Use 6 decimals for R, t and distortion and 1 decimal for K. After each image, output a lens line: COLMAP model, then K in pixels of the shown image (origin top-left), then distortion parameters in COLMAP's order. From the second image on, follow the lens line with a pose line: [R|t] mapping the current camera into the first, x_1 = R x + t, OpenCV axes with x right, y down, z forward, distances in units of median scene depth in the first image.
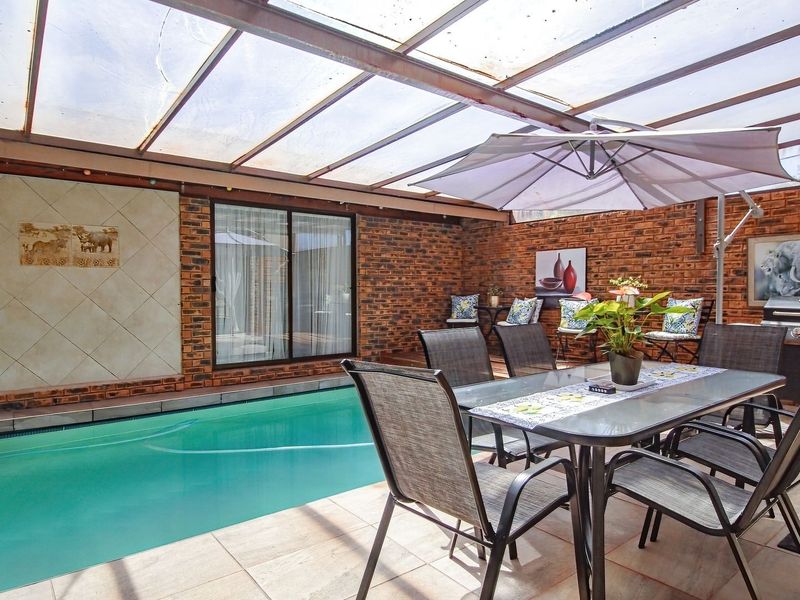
lens RADIAL K [[515.1, 0, 399.5], [0, 515.1, 303.1], [0, 0, 1]] dist [0.000622, -0.002656]
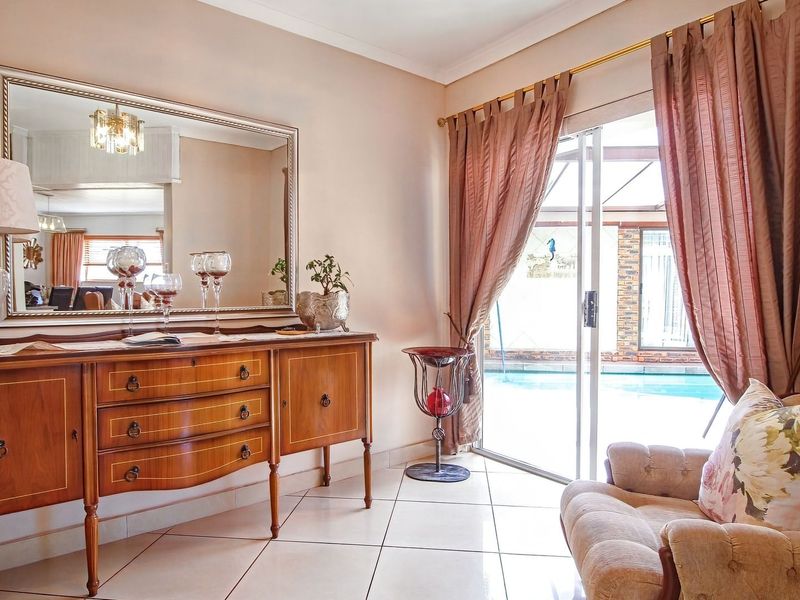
lens RADIAL K [[515.1, 0, 399.5], [0, 515.1, 303.1], [0, 0, 1]] dist [0.000622, -0.002656]
pose [[0.710222, 0.022453, -0.703620, 0.149982], [-0.023581, 0.999689, 0.008098, 0.006214], [0.703583, 0.010840, 0.710531, -0.428745]]
